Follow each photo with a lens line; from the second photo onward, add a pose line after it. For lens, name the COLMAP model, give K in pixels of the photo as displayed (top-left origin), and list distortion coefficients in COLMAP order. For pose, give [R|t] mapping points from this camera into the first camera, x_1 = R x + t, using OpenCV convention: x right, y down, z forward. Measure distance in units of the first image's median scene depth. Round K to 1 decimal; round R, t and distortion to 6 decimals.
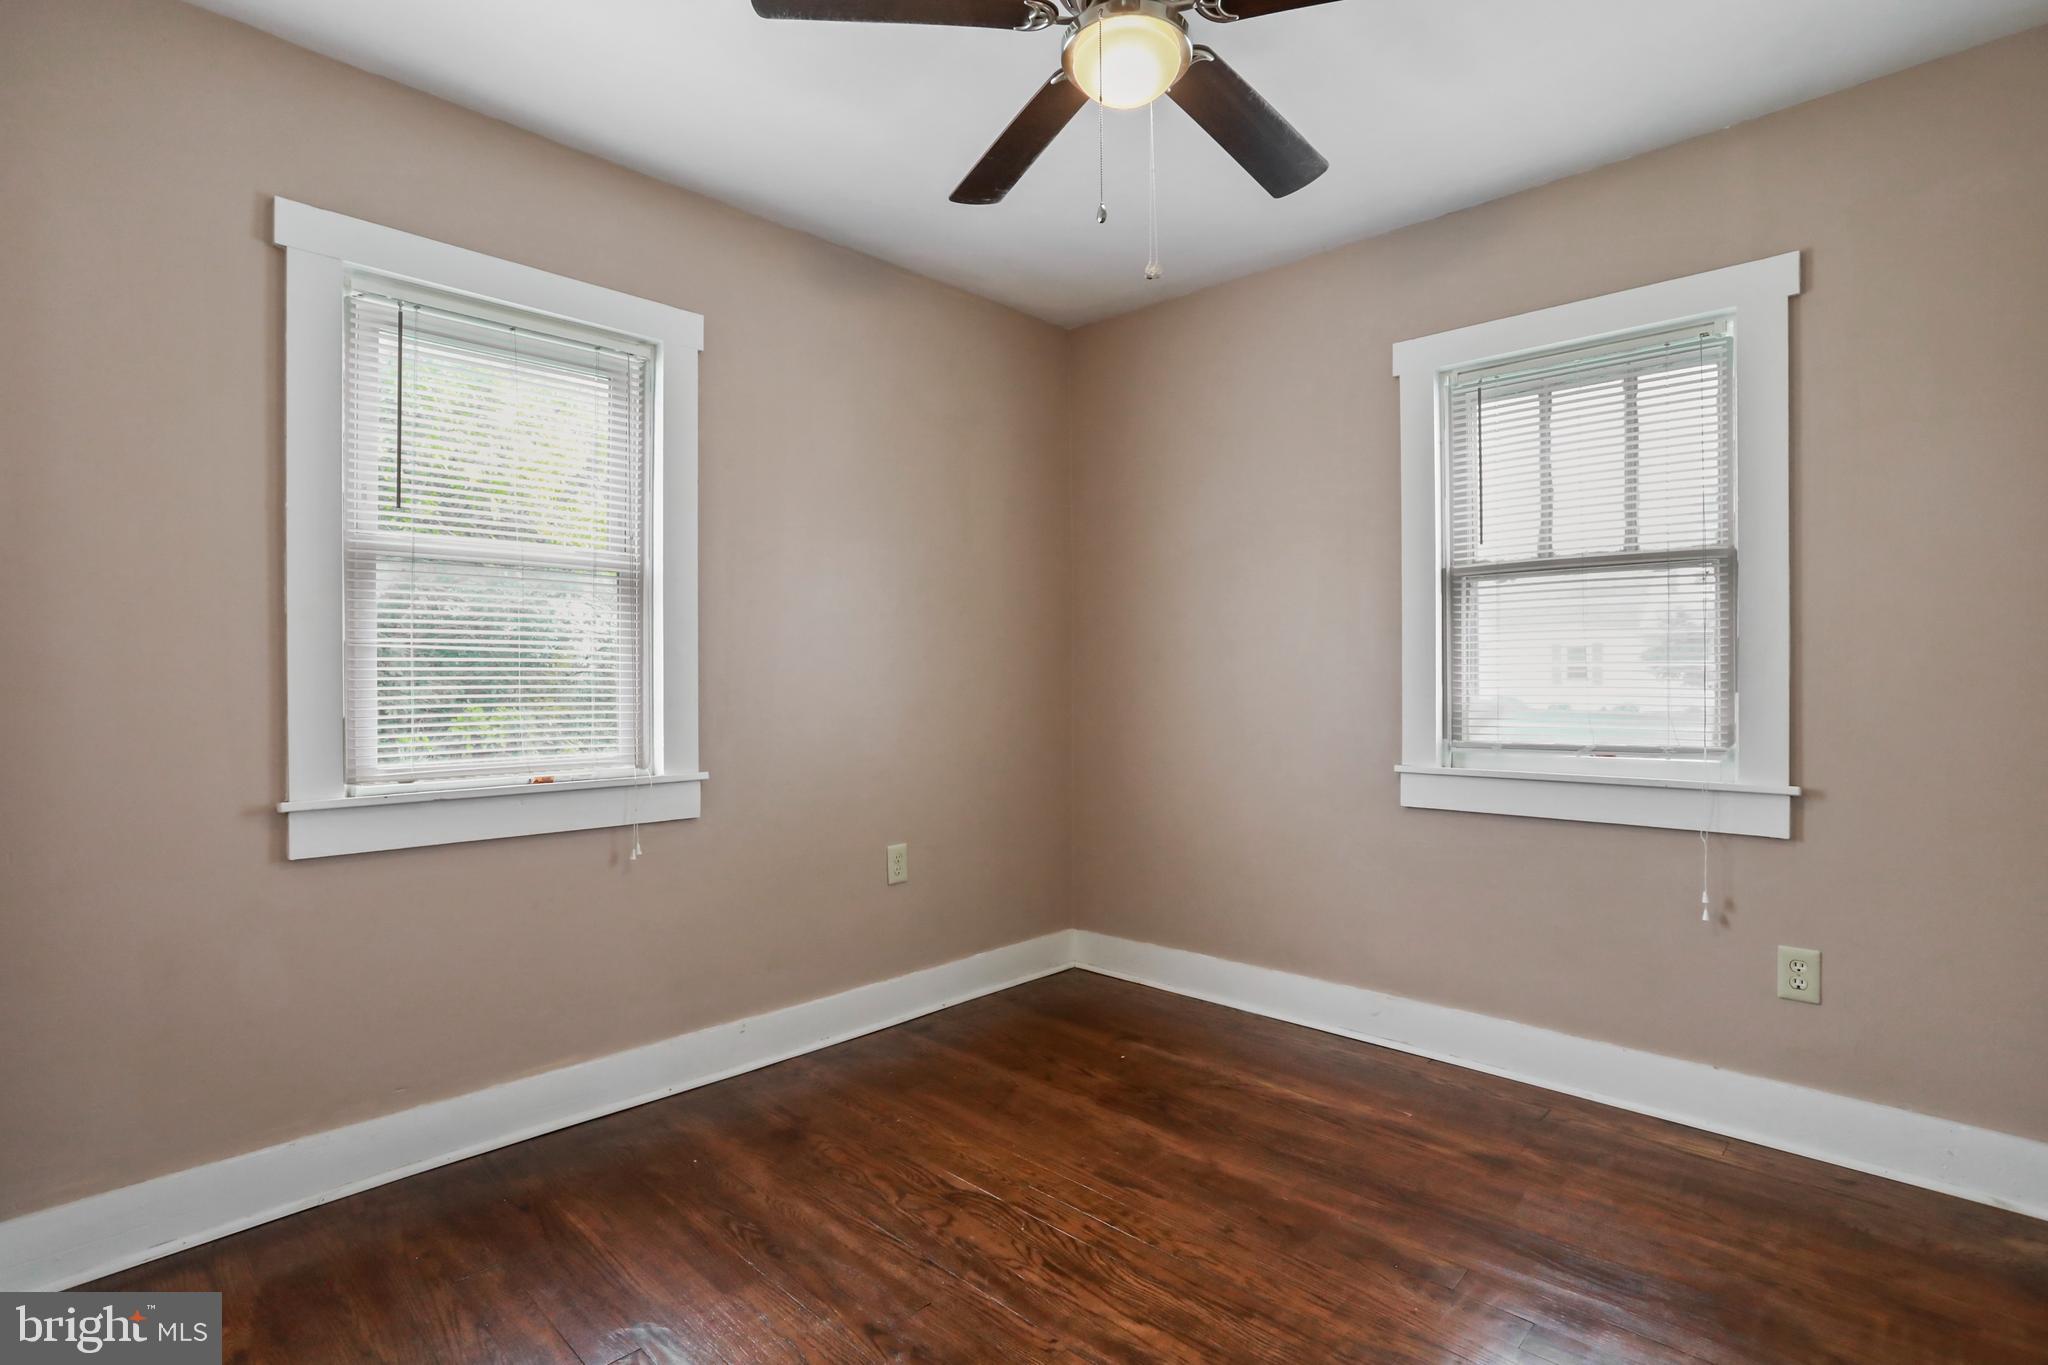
lens RADIAL K [[983.2, 0, 1022.6], [0, 983.2, 673.1], [0, 0, 1]] dist [-0.056202, 0.022036]
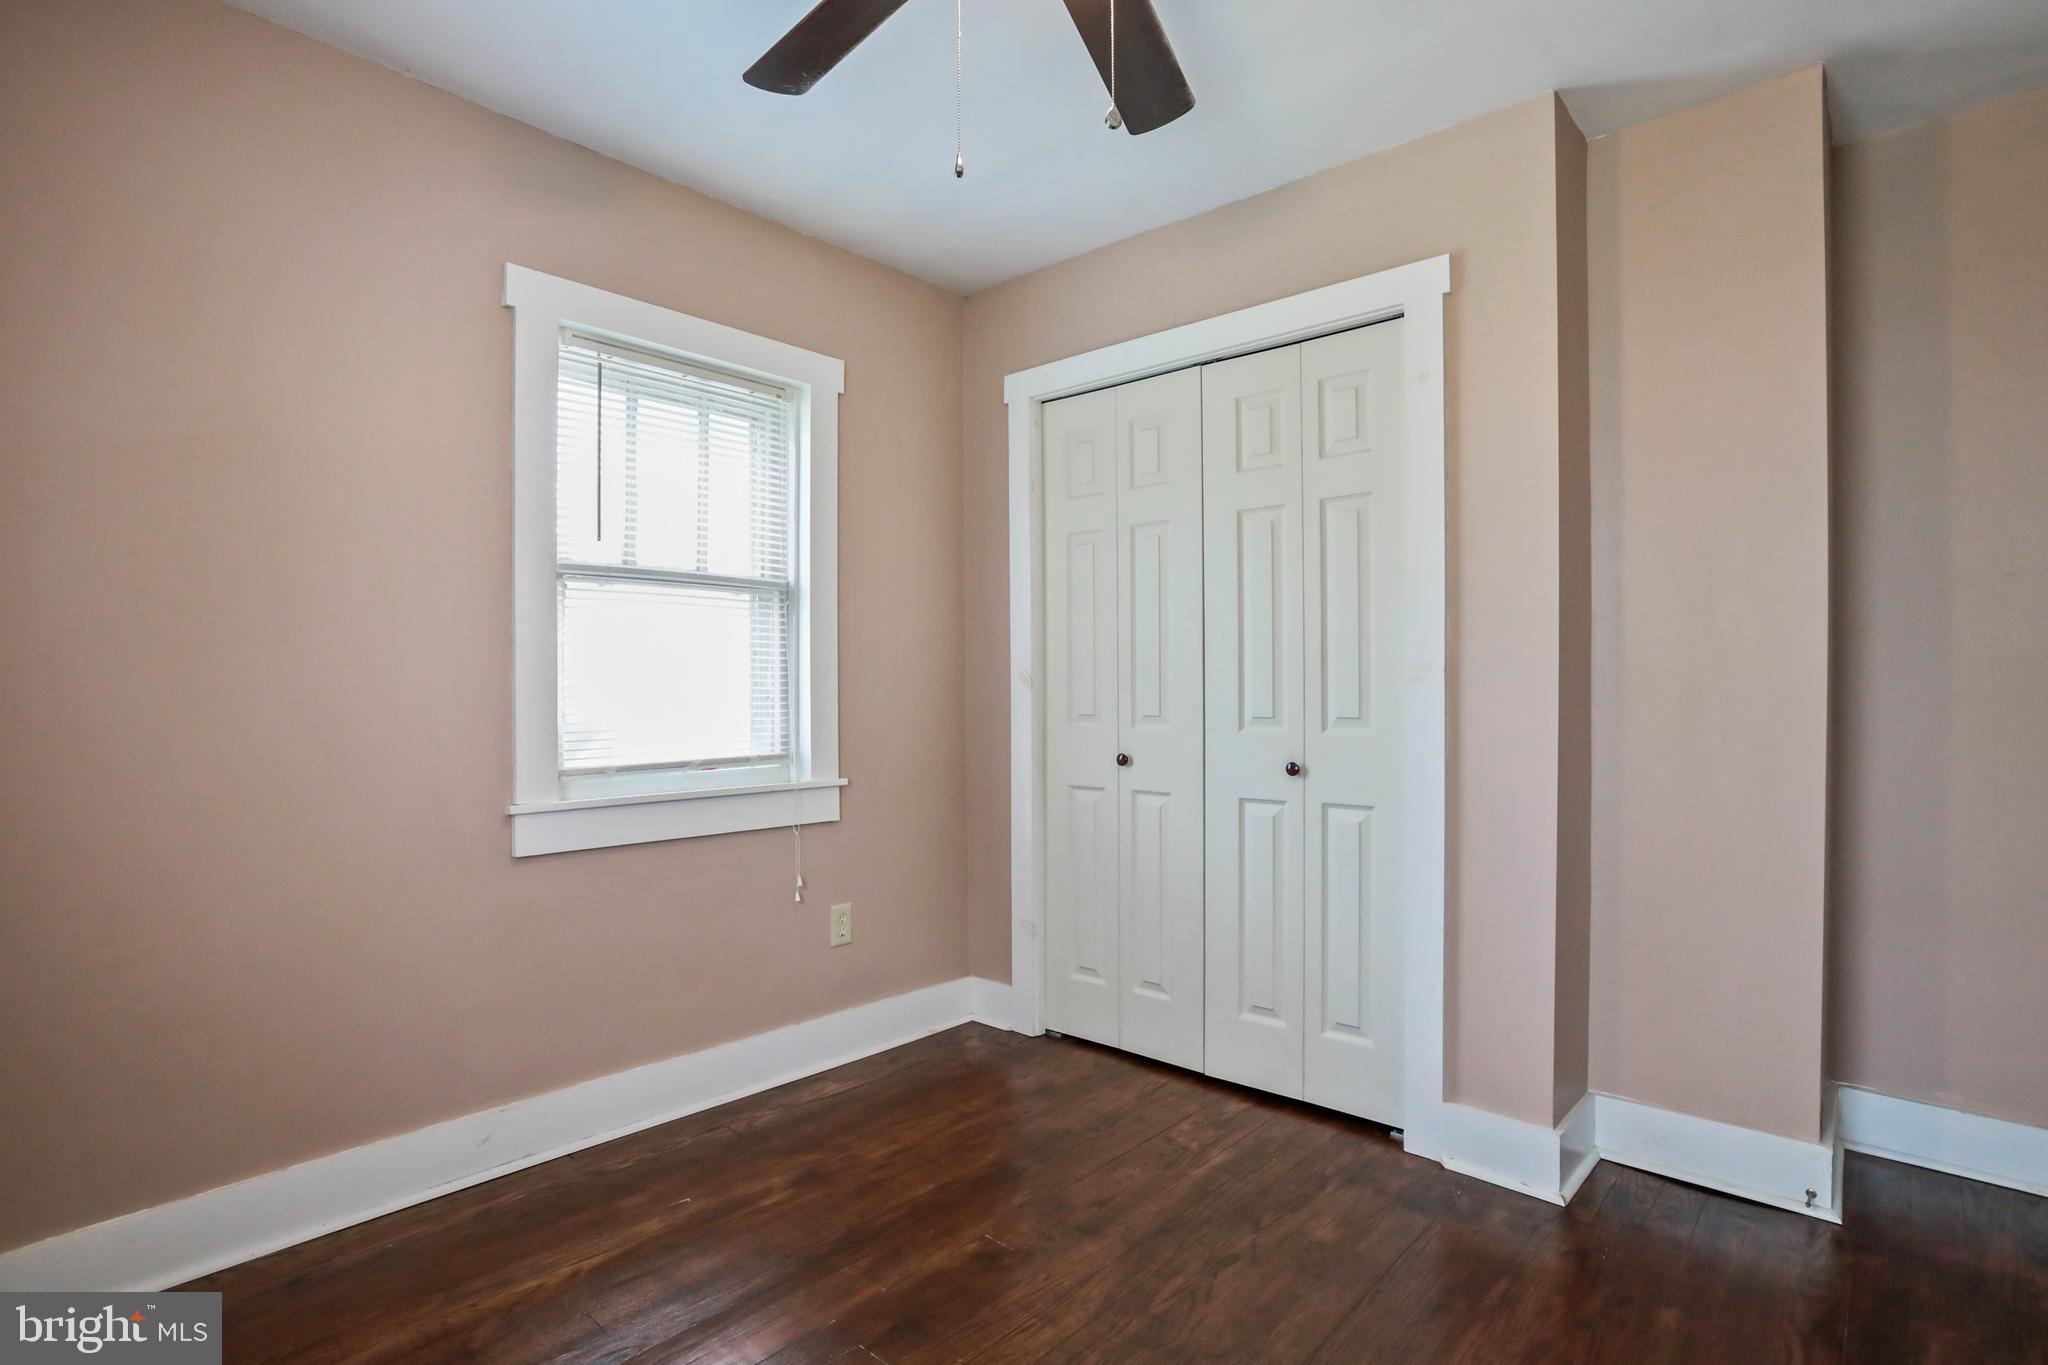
lens RADIAL K [[983.2, 0, 1025.6], [0, 983.2, 693.4], [0, 0, 1]] dist [-0.056202, 0.022036]
pose [[-0.021153, 0.005049, 0.999763, -0.455925], [0.001402, 0.999986, -0.005021, 0.011221], [-0.999775, 0.001295, -0.021160, 0.701555]]
